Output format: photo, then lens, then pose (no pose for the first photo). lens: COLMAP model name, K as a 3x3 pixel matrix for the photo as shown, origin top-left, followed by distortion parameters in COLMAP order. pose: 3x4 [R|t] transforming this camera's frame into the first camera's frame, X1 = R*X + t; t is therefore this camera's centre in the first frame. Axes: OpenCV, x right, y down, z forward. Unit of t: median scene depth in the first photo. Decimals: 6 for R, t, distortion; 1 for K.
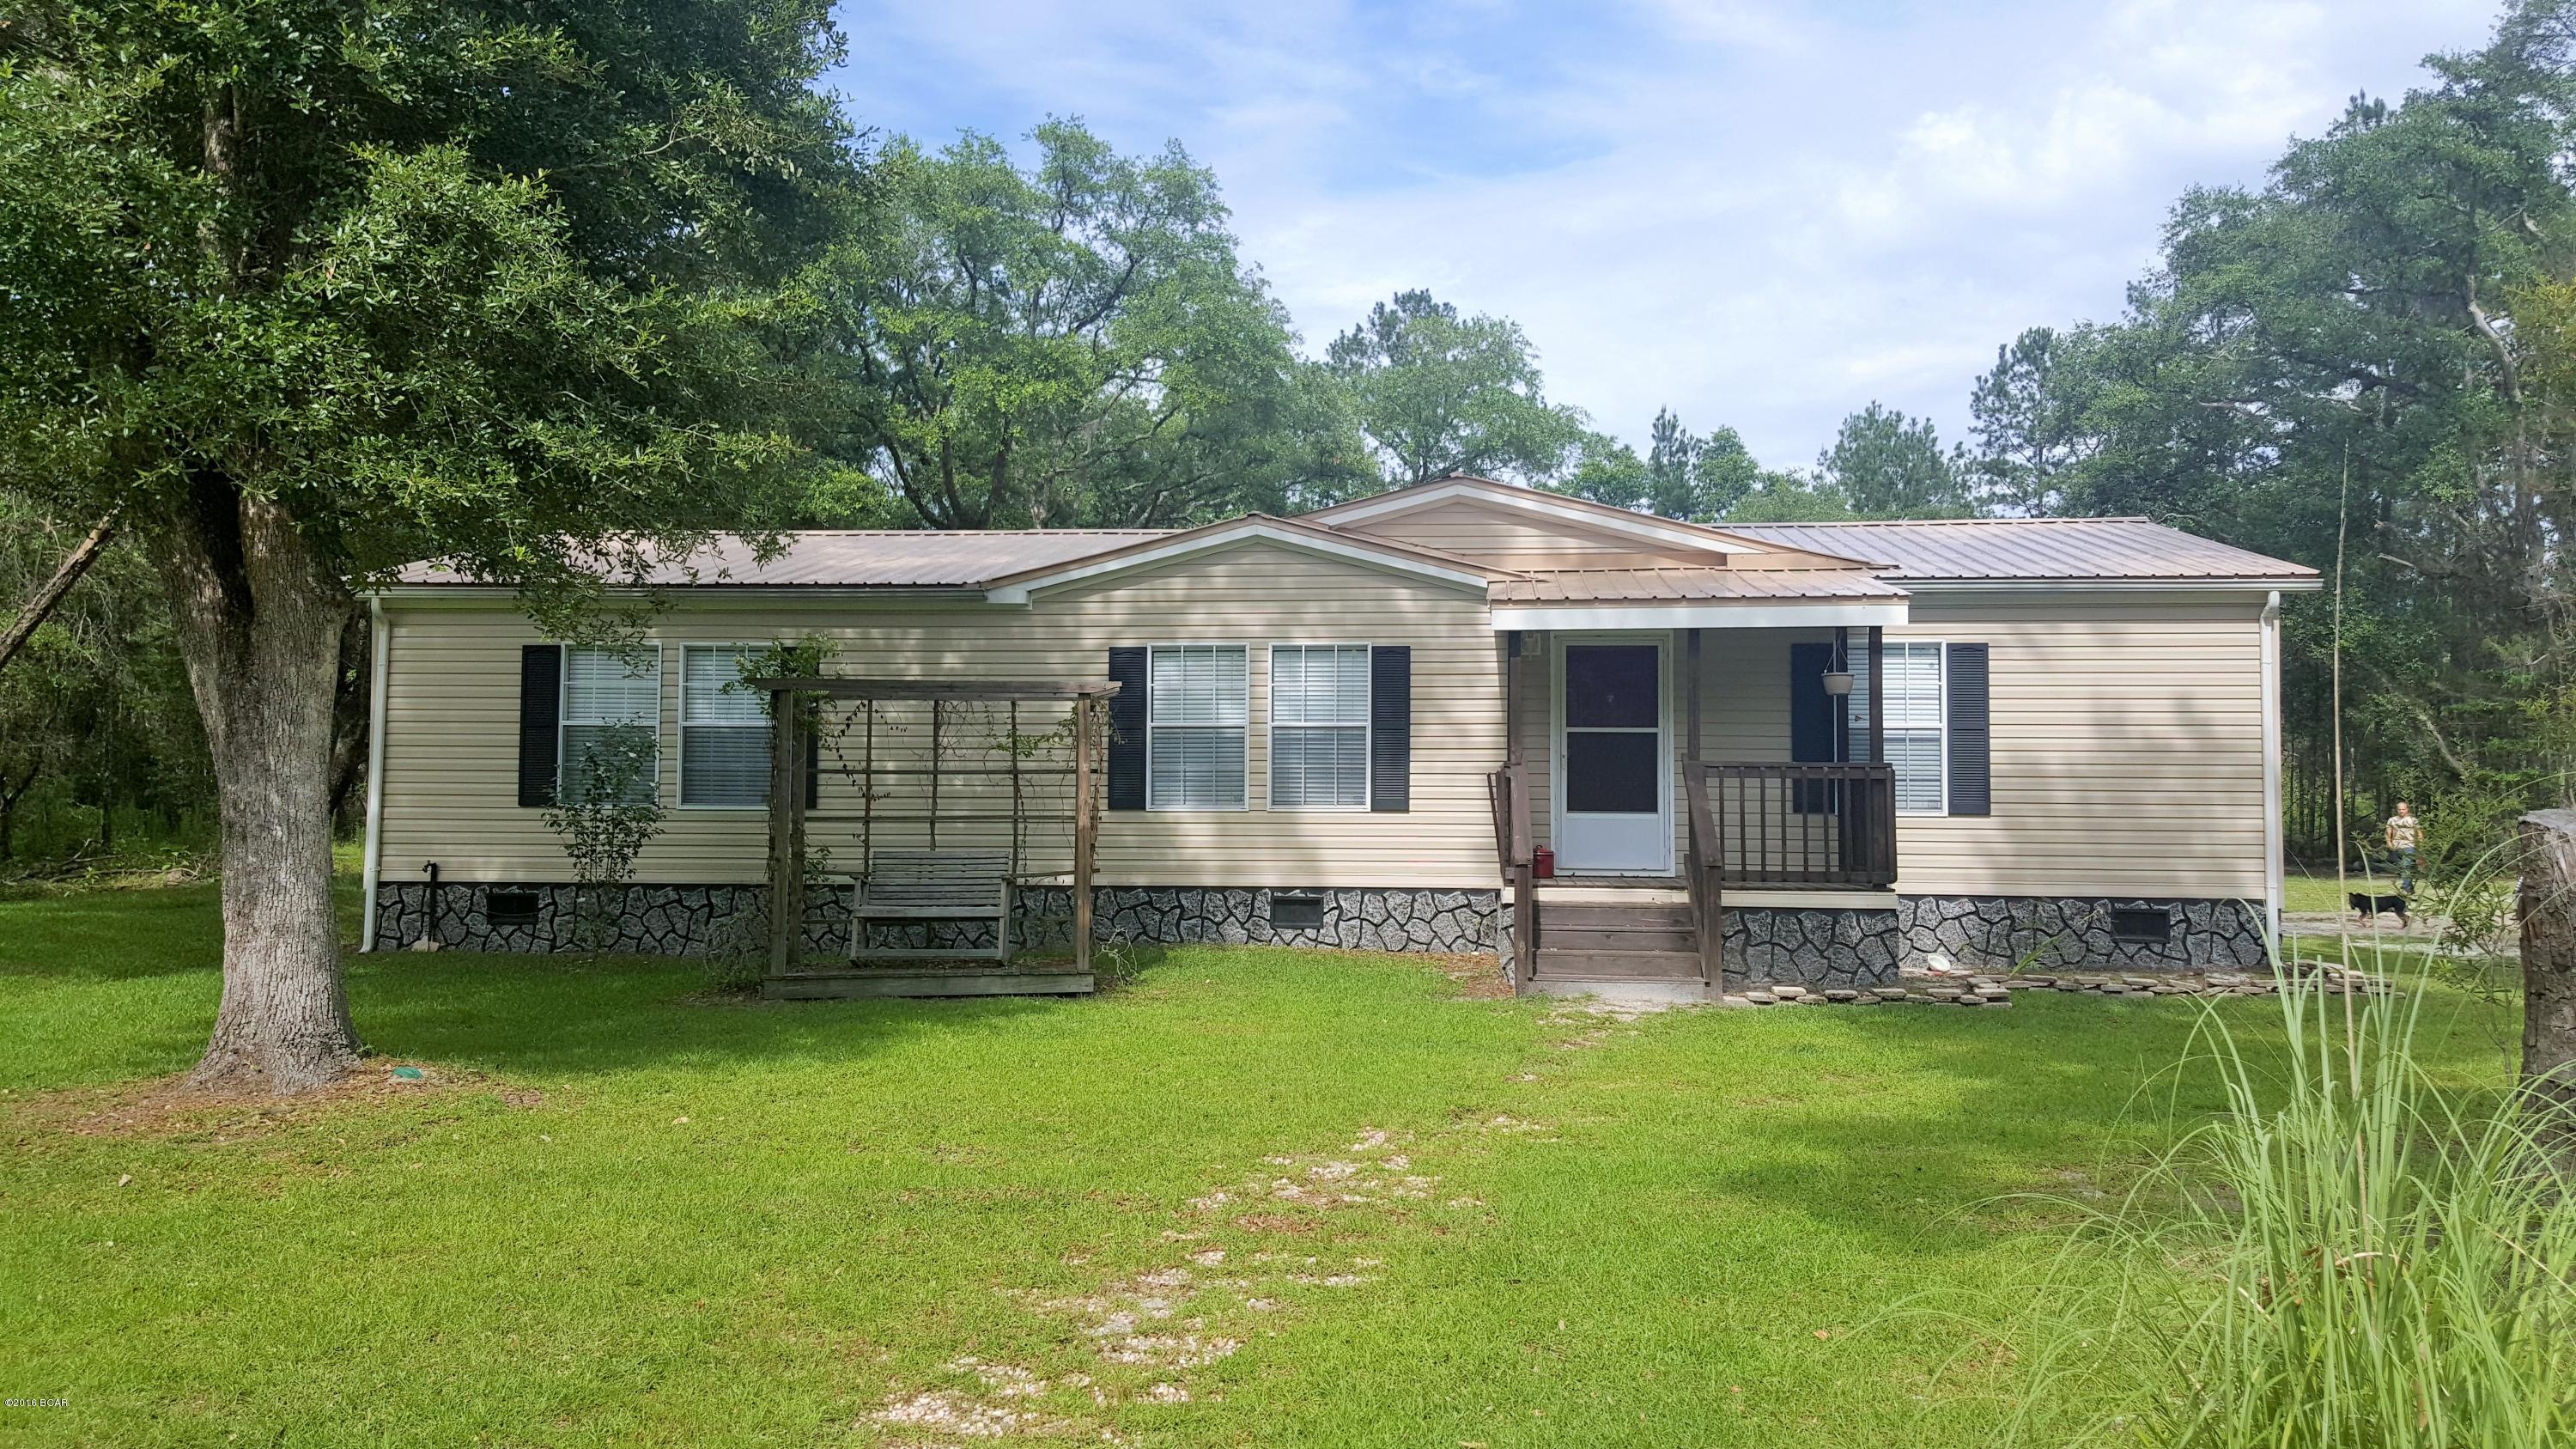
lens RADIAL K [[1888.4, 0, 1270.9], [0, 1888.4, 781.7], [0, 0, 1]] dist [0.205136, -0.386384]
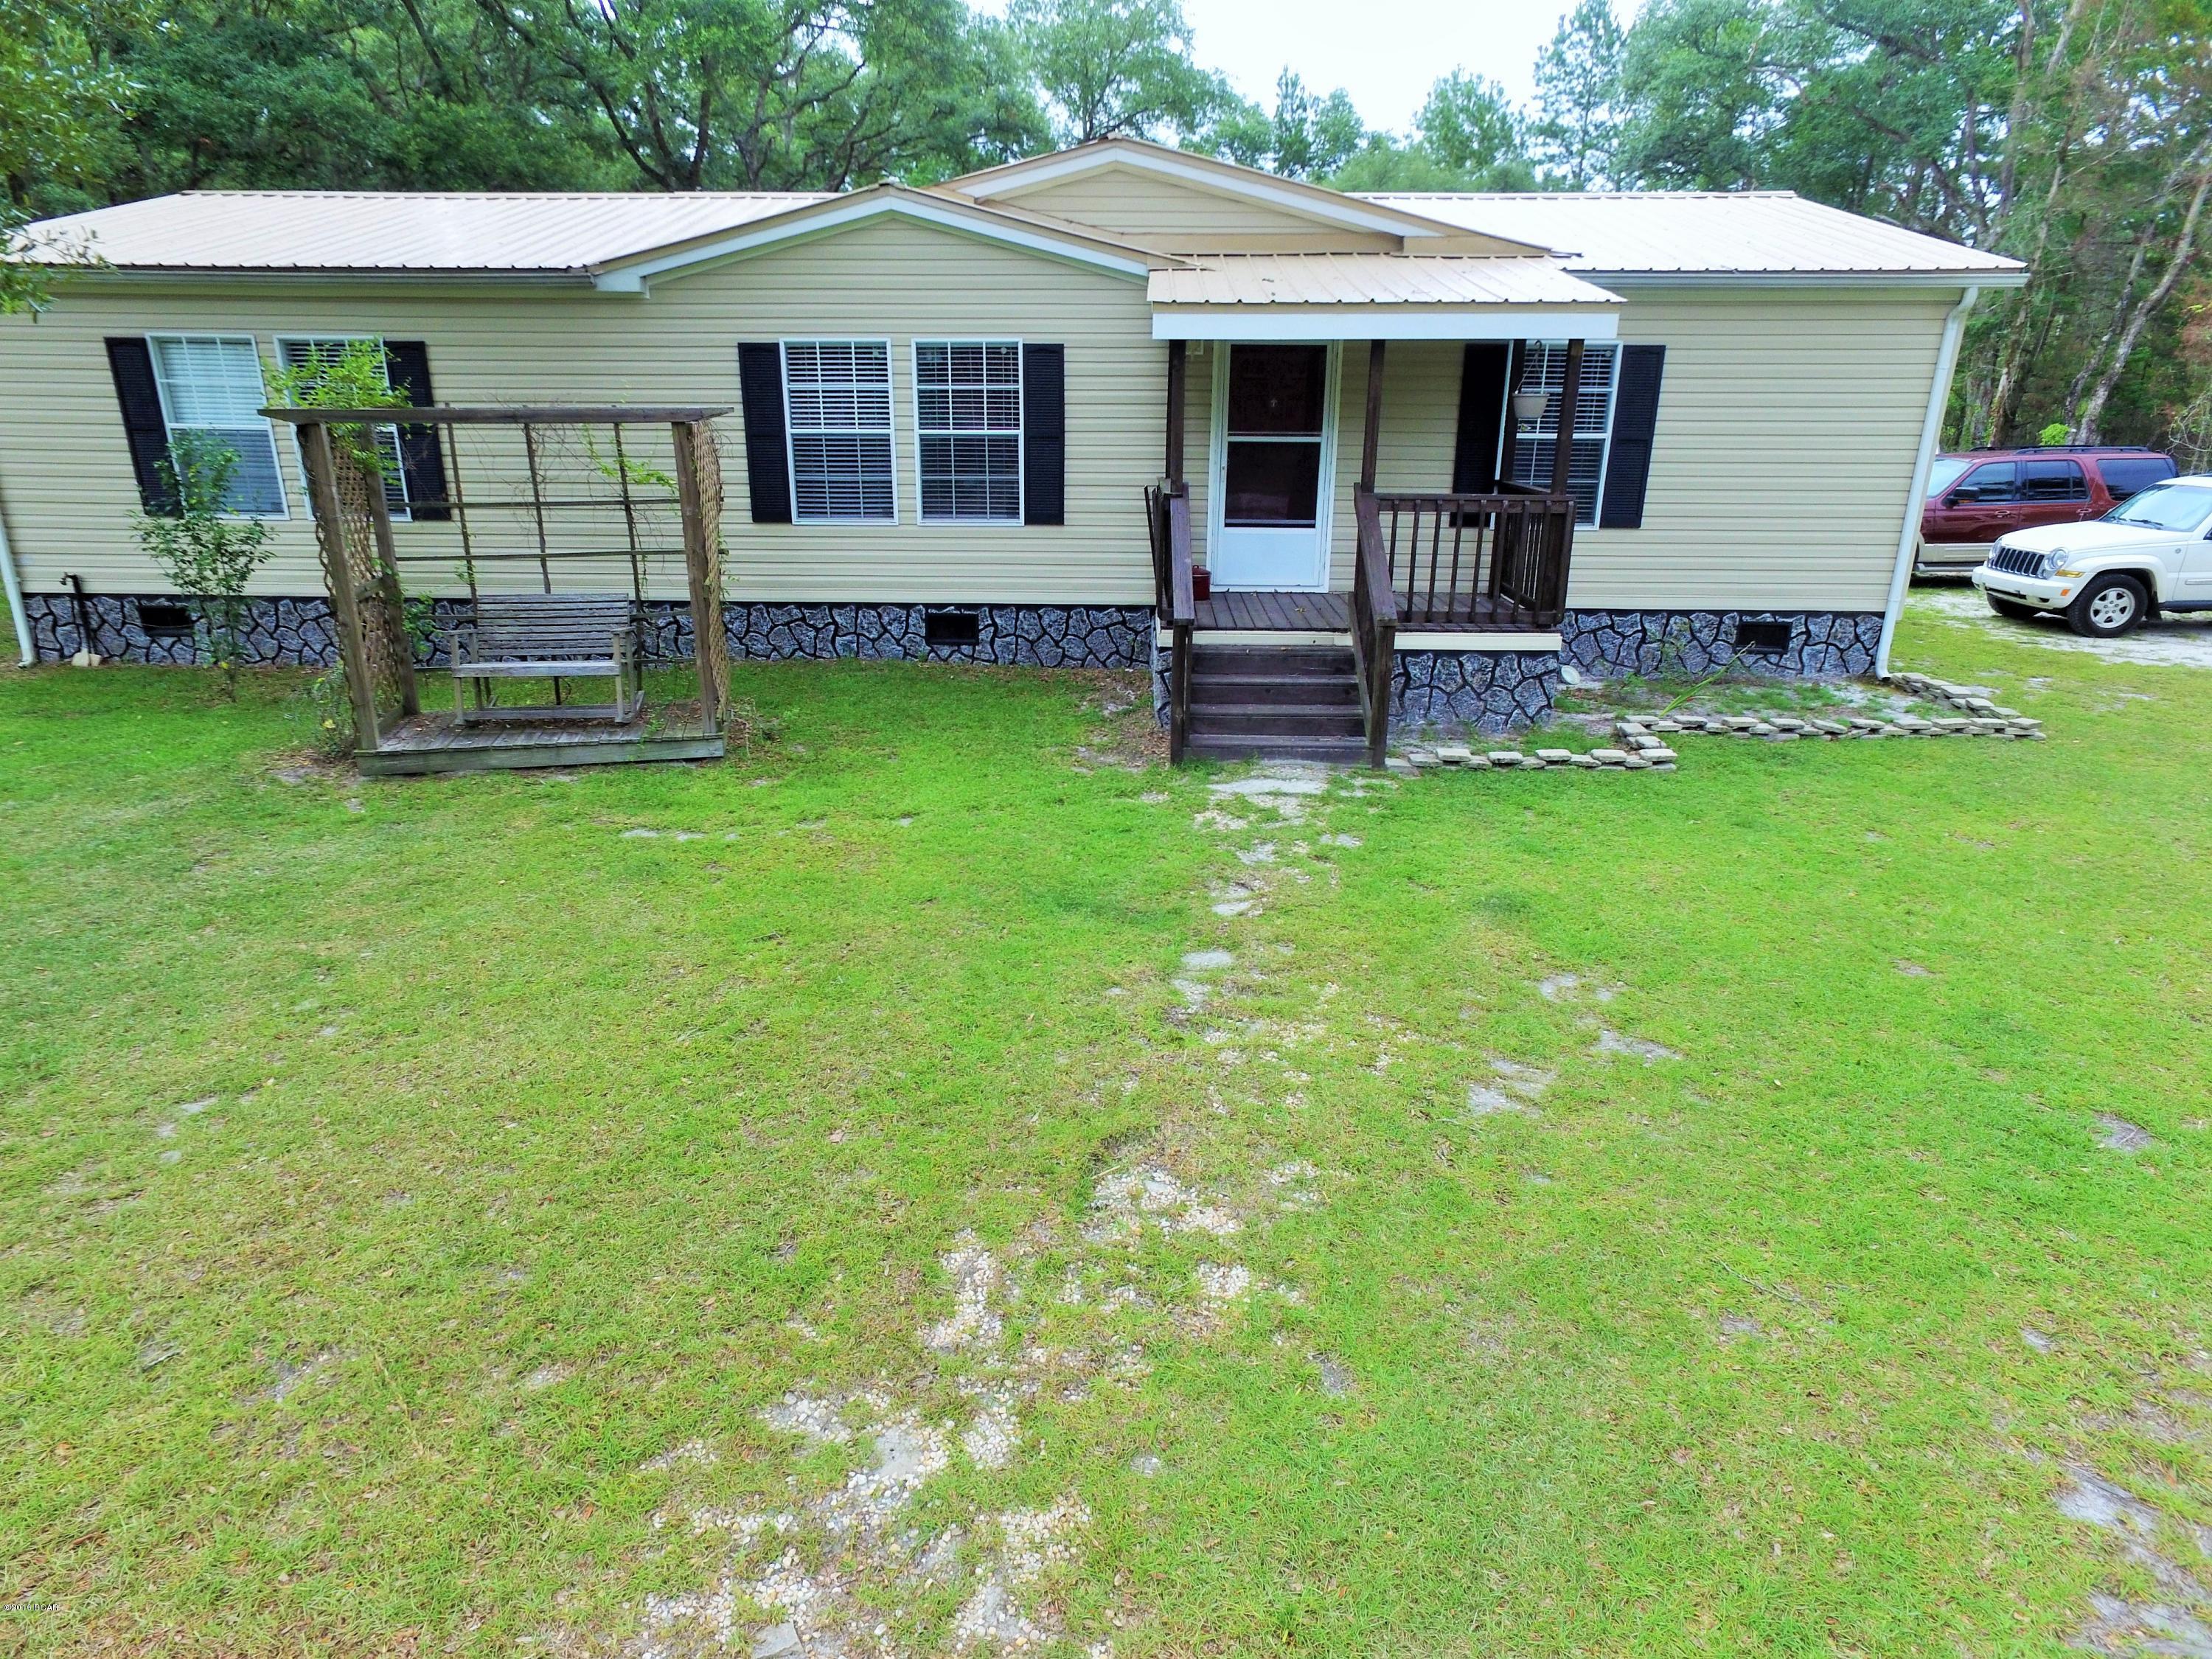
lens RADIAL K [[1278.3, 0, 1072.5], [0, 1278.3, 836.3], [0, 0, 1]] dist [0.000341, 0.012062]
pose [[0.997865, -0.024514, 0.060542, 0.033764], [0.002453, 0.940313, 0.340302, -0.057345], [-0.065270, -0.339427, 0.938365, 0.328008]]
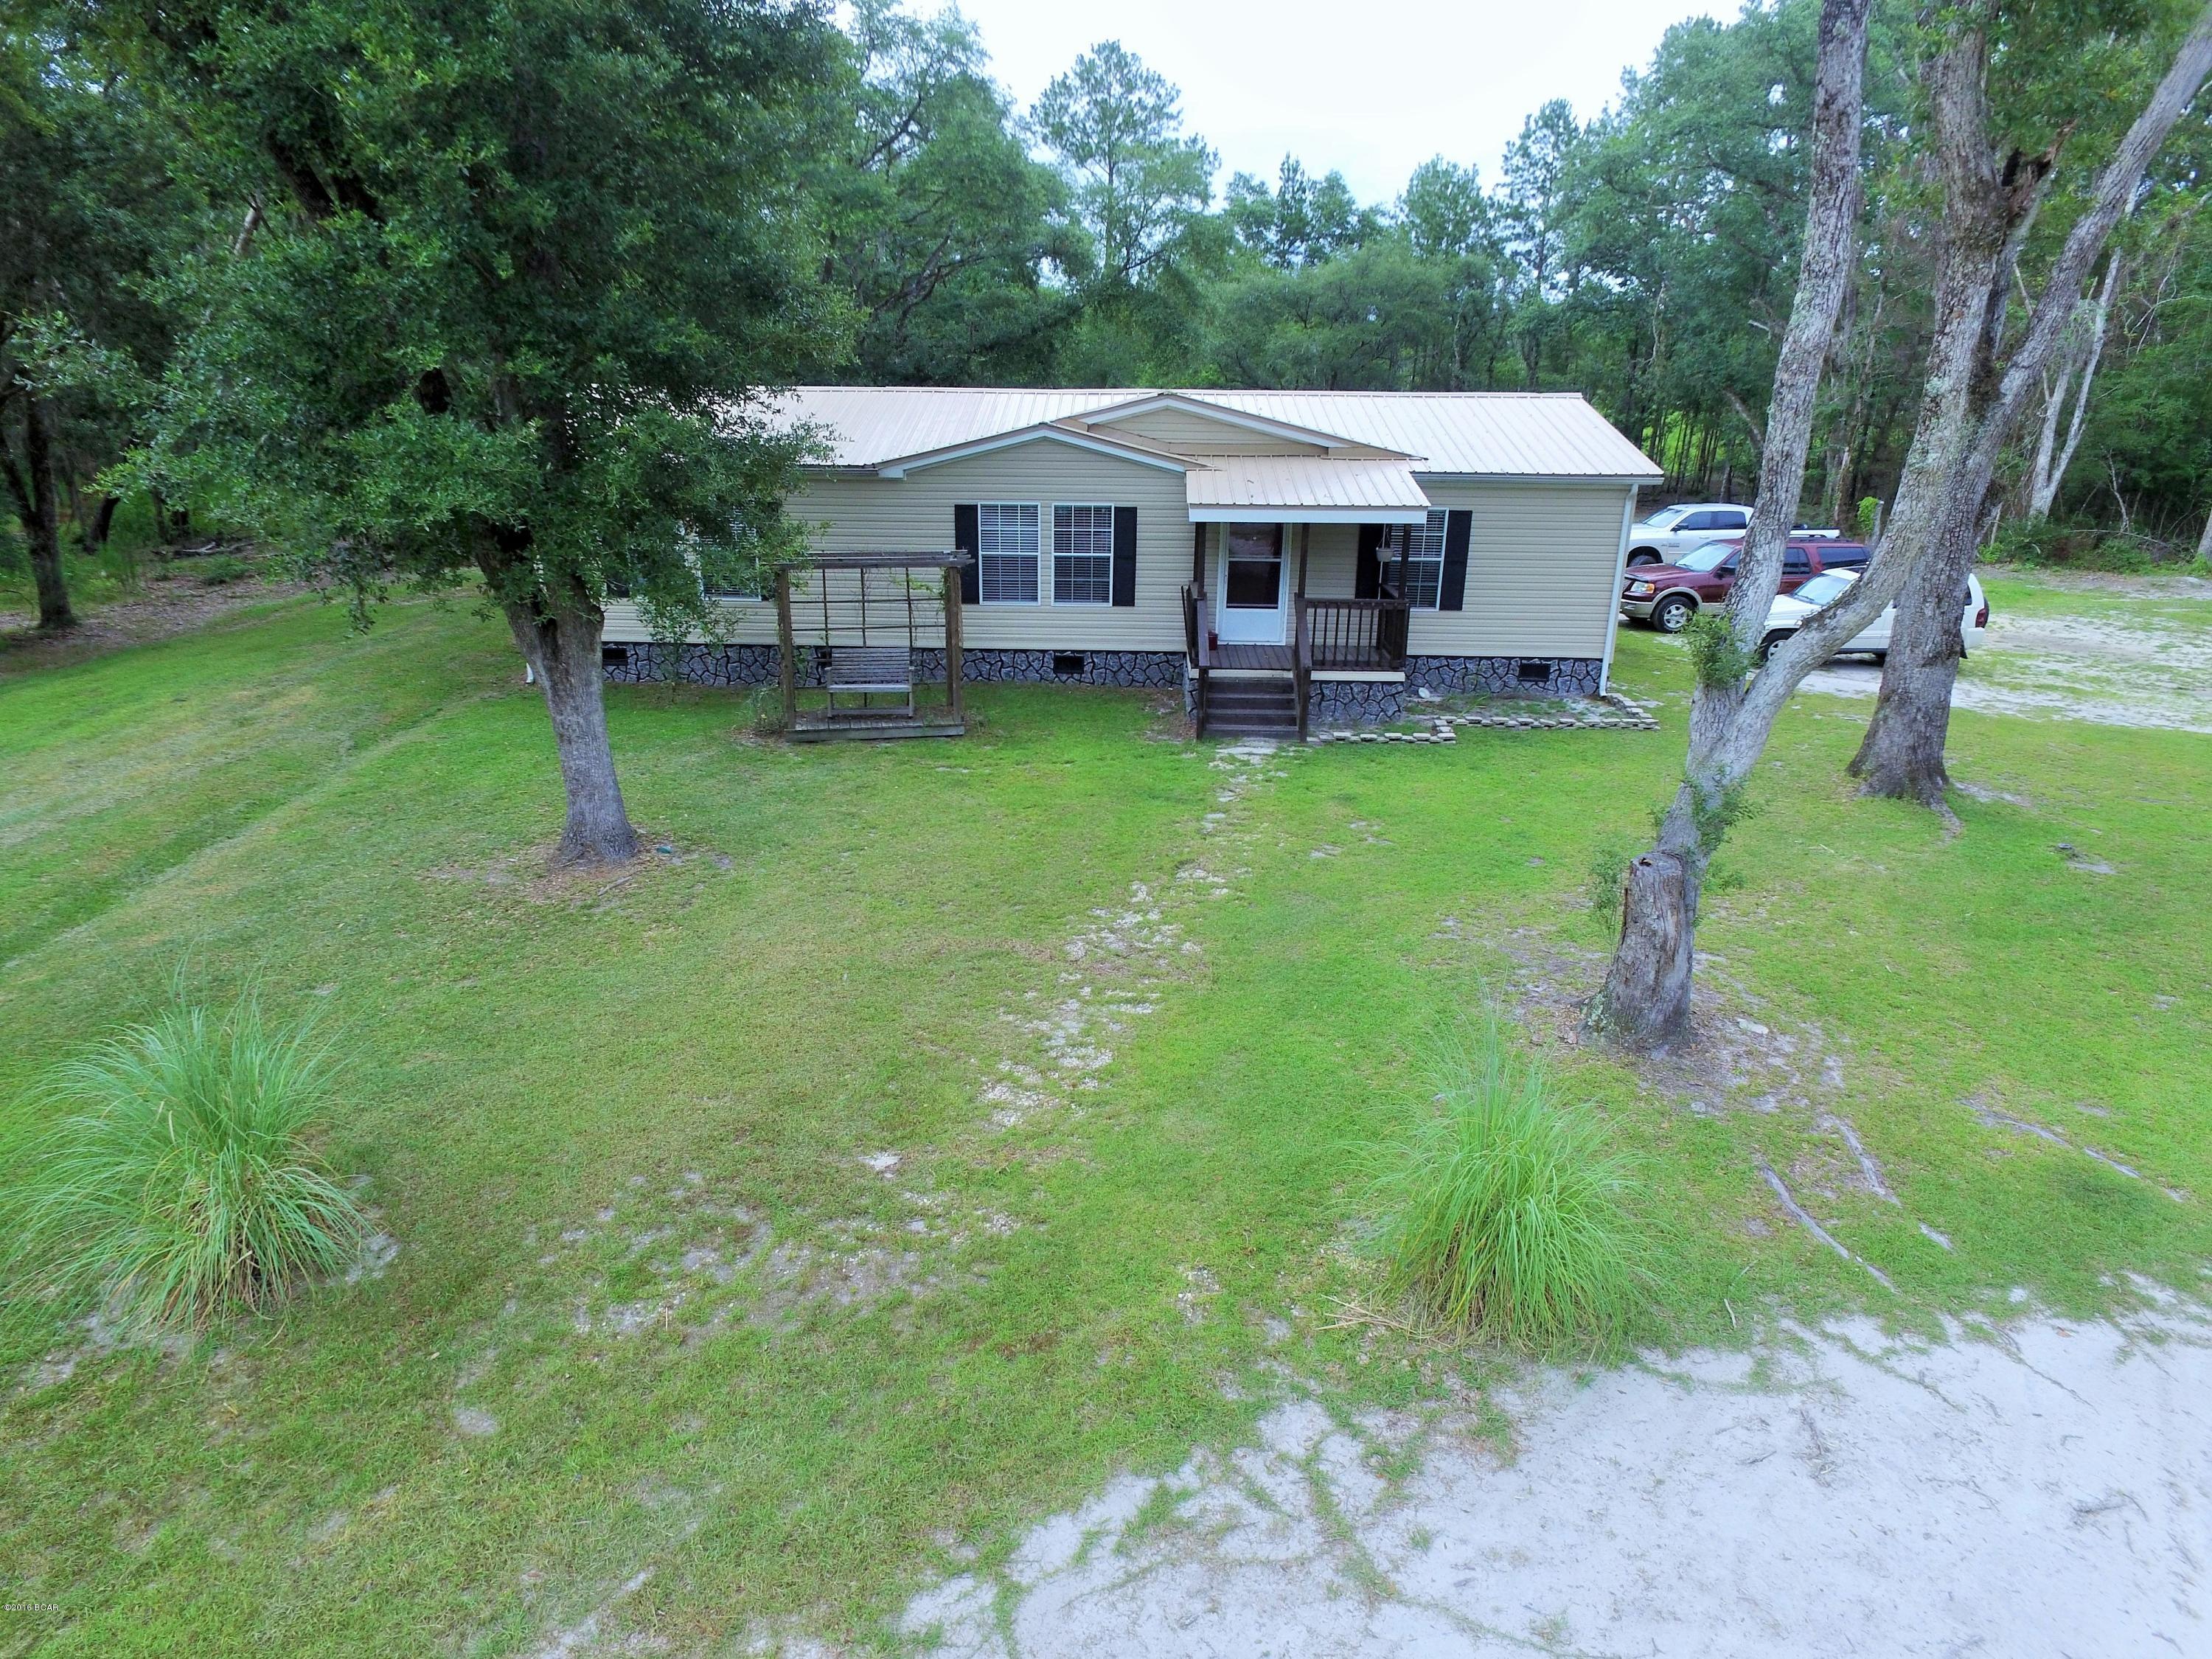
lens RADIAL K [[1276.8, 0, 1037.8], [0, 1276.8, 868.0], [0, 0, 1]] dist [0.001664, 0.001143]
pose [[0.999388, -0.016231, 0.030998, -0.054052], [0.003929, 0.932358, 0.361515, -0.180991], [-0.034769, -0.361172, 0.931851, -0.158762]]
